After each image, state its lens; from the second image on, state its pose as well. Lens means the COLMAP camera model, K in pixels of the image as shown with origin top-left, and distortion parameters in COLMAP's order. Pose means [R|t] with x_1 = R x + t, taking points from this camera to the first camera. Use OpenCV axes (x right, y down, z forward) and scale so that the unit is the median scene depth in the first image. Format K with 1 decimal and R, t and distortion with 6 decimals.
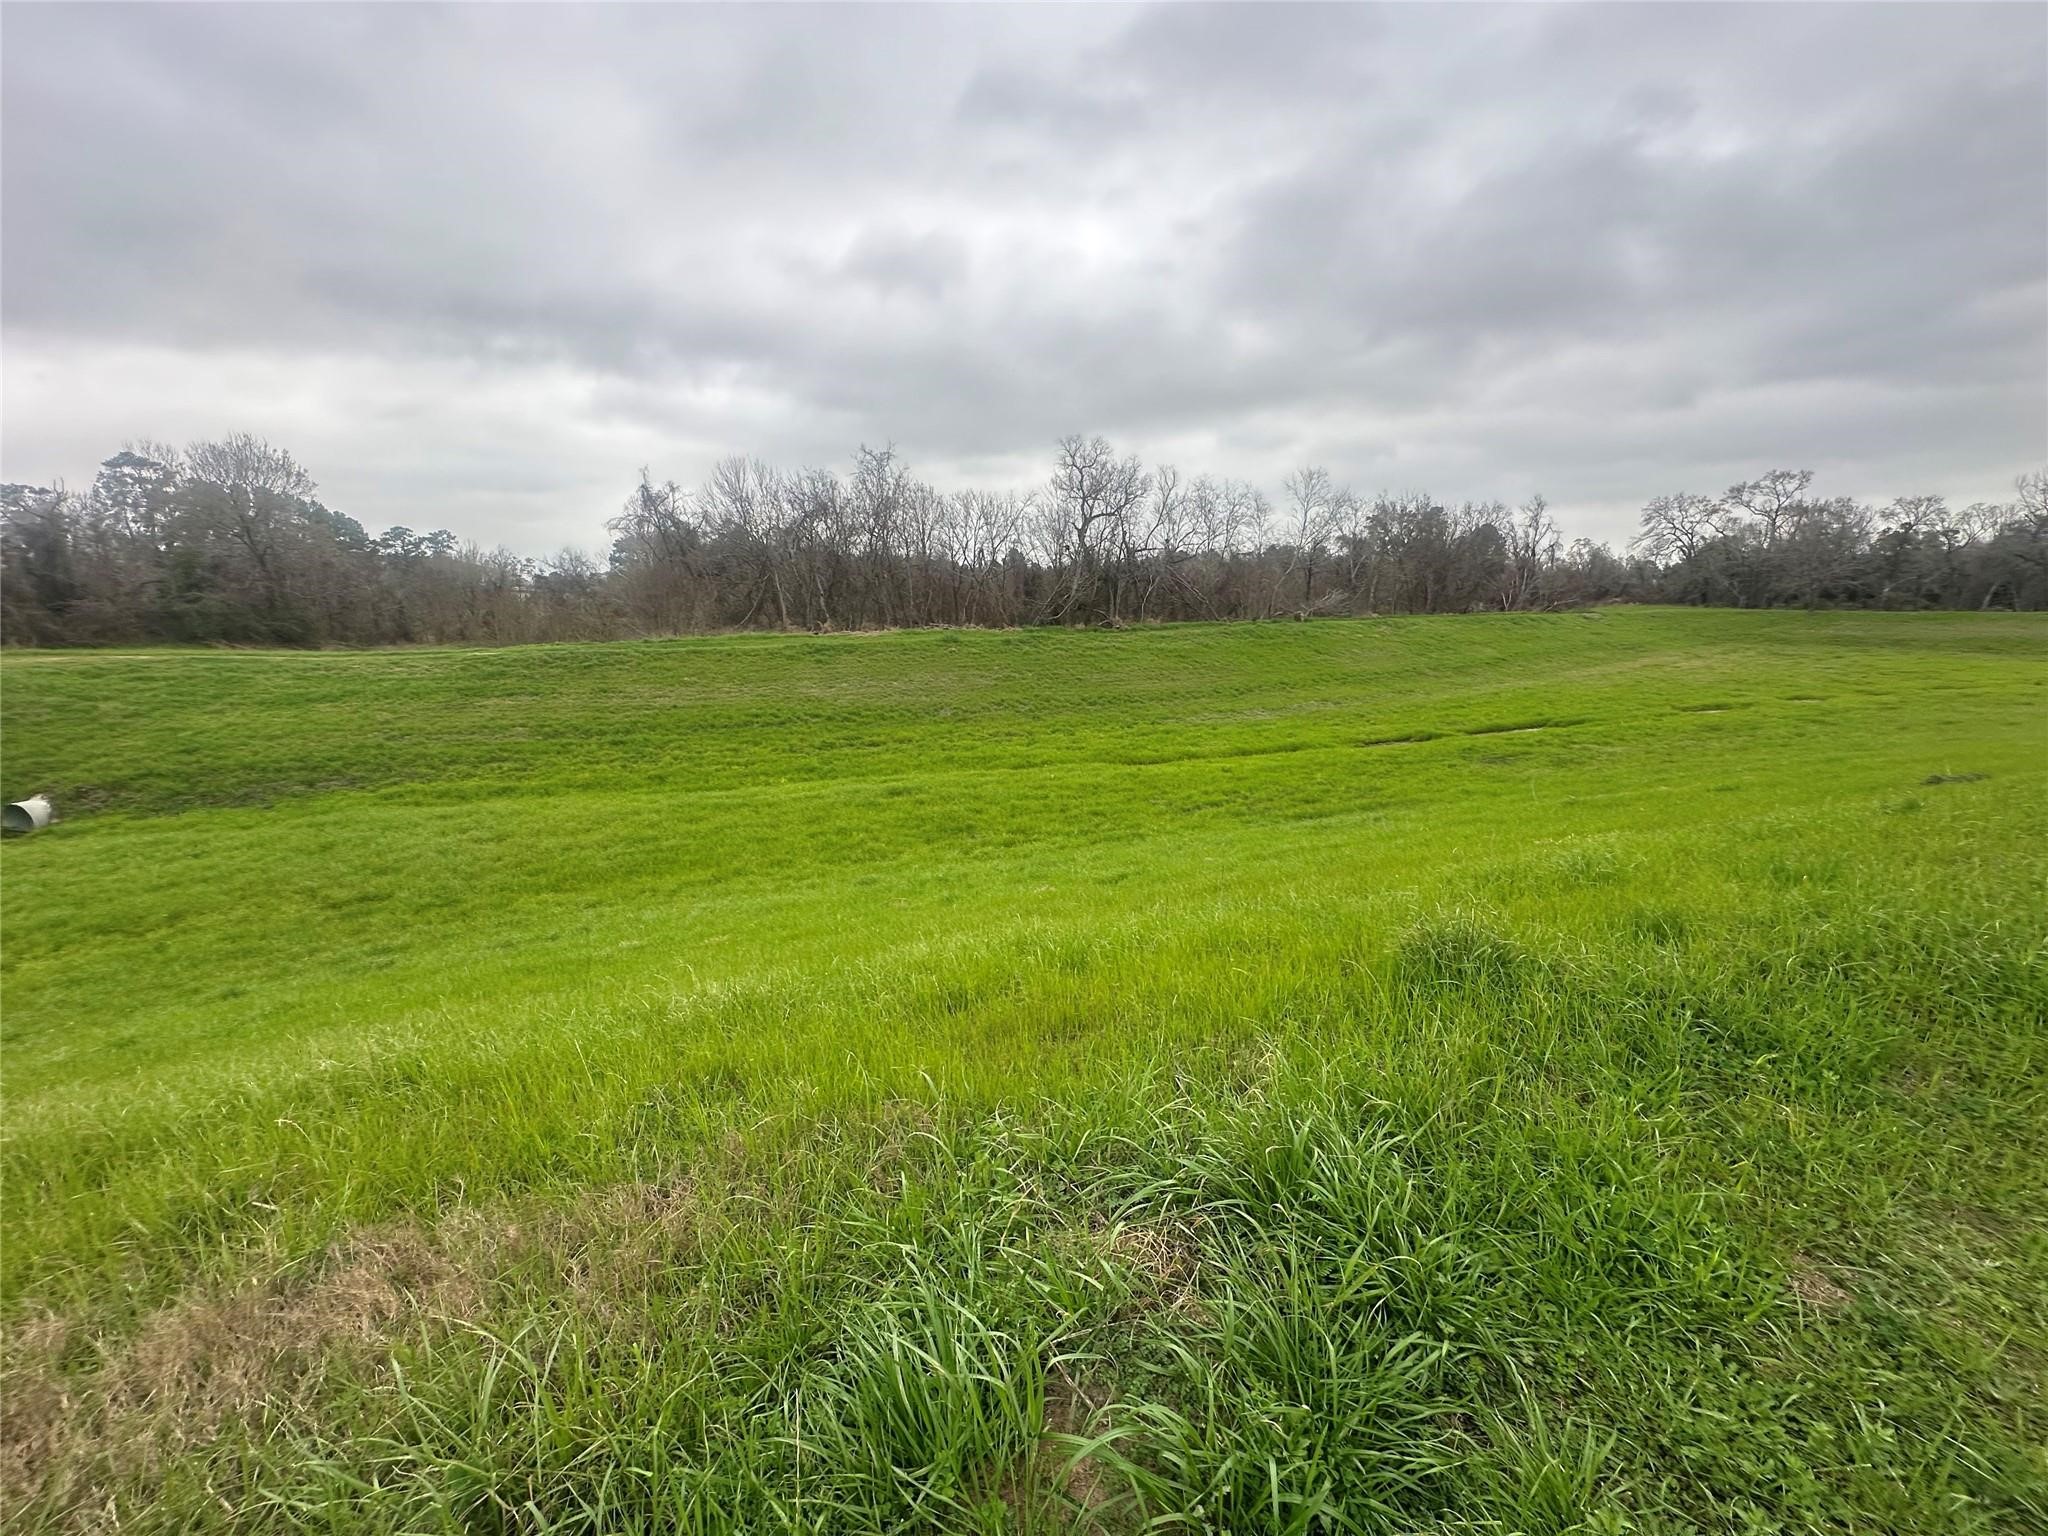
lens RADIAL K [[817.5, 0, 1021.5], [0, 817.5, 764.3], [0, 0, 1]] dist [-0.000438, 0.000403]
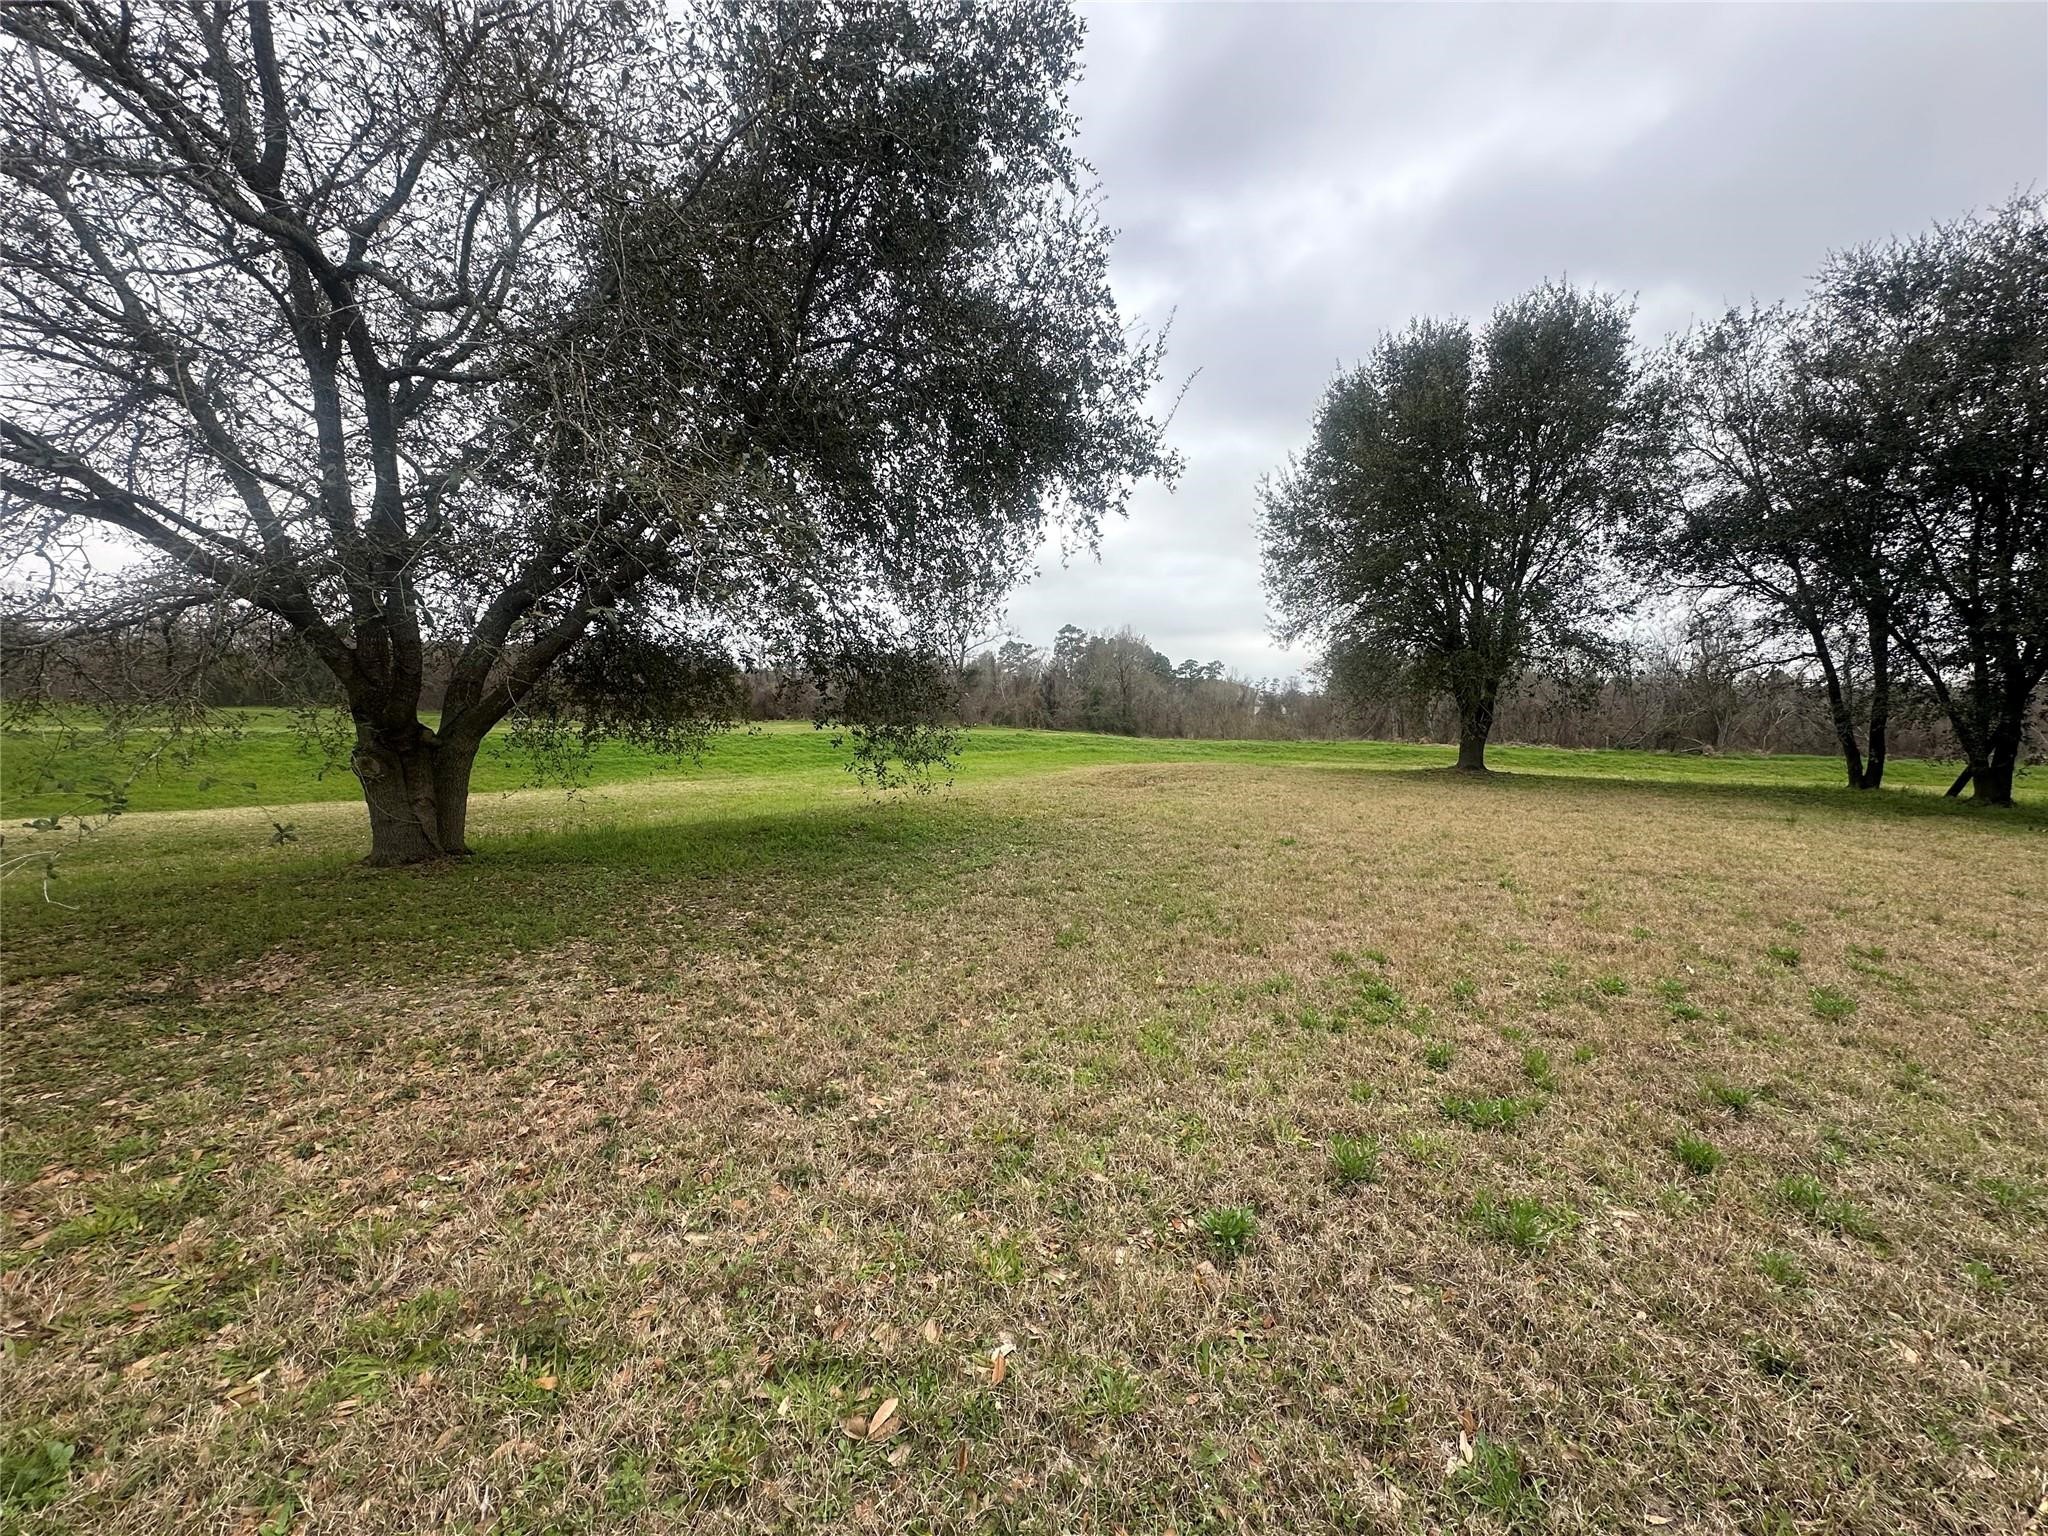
lens RADIAL K [[818.5, 0, 1021.2], [0, 818.5, 767.2], [0, 0, 1]] dist [-0.001116, 0.000191]
pose [[0.670035, 0.074481, -0.738583, 0.316631], [-0.173619, 0.983082, -0.058368, 0.075332], [0.721740, 0.167341, 0.671631, -0.406371]]
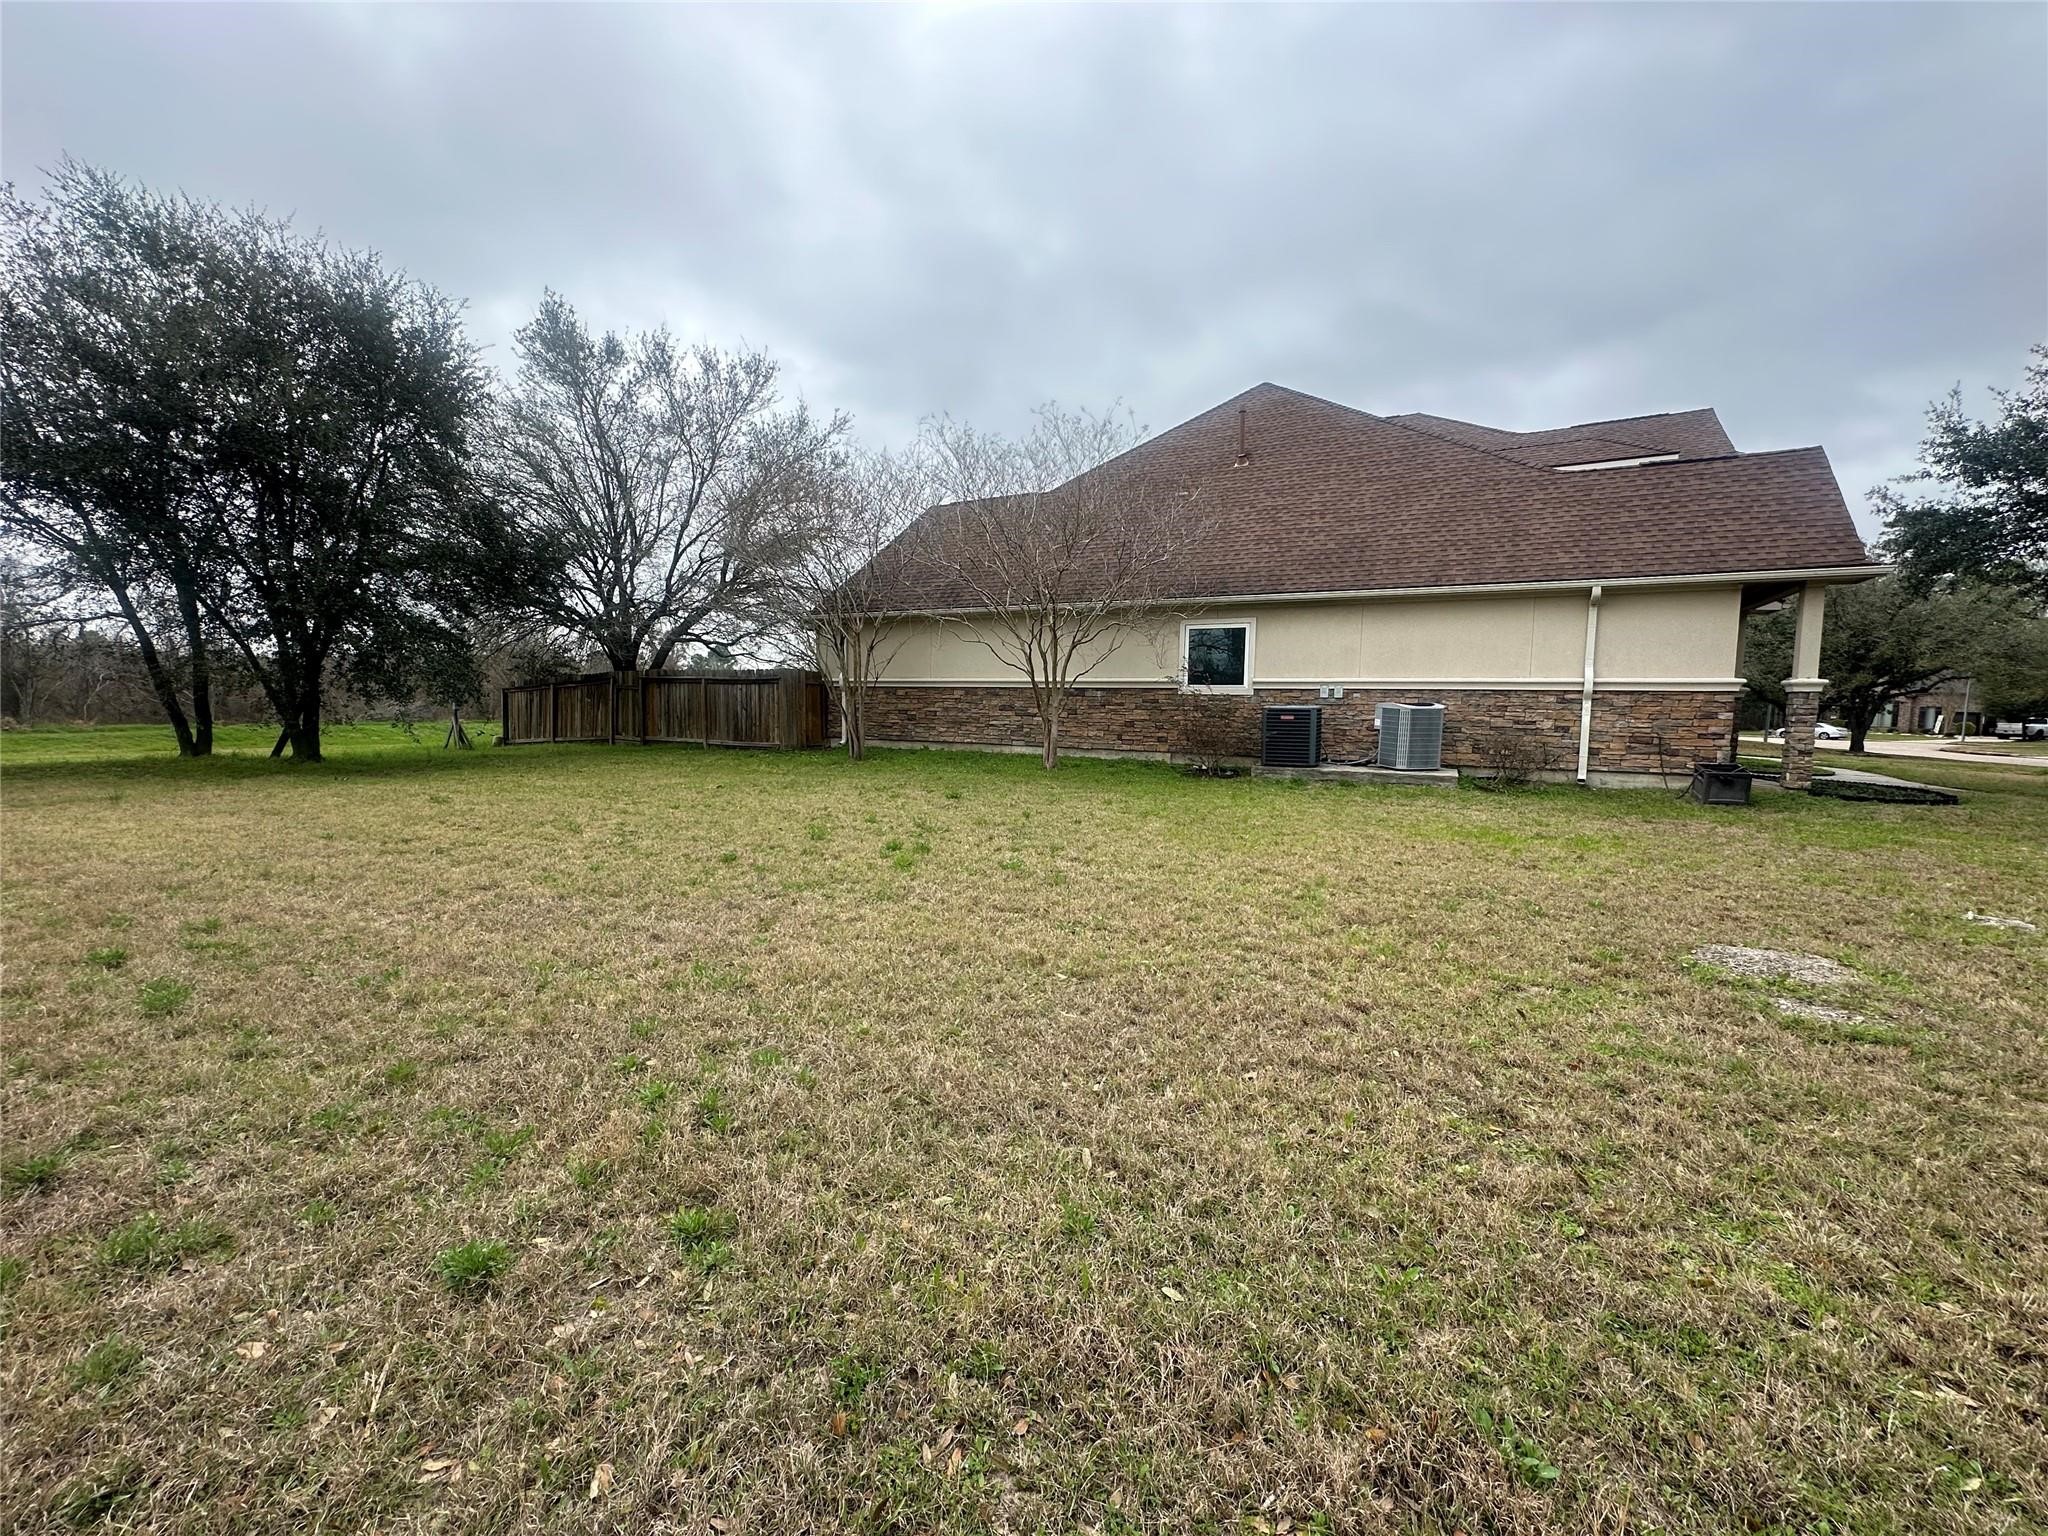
lens RADIAL K [[816.9, 0, 1022.5], [0, 816.9, 766.3], [0, 0, 1]] dist [-0.001425, 0.000682]
pose [[0.729329, -0.027467, 0.683612, 0.320891], [0.113188, 0.990269, -0.080970, 0.072718], [-0.674736, 0.136430, 0.725340, -0.393837]]
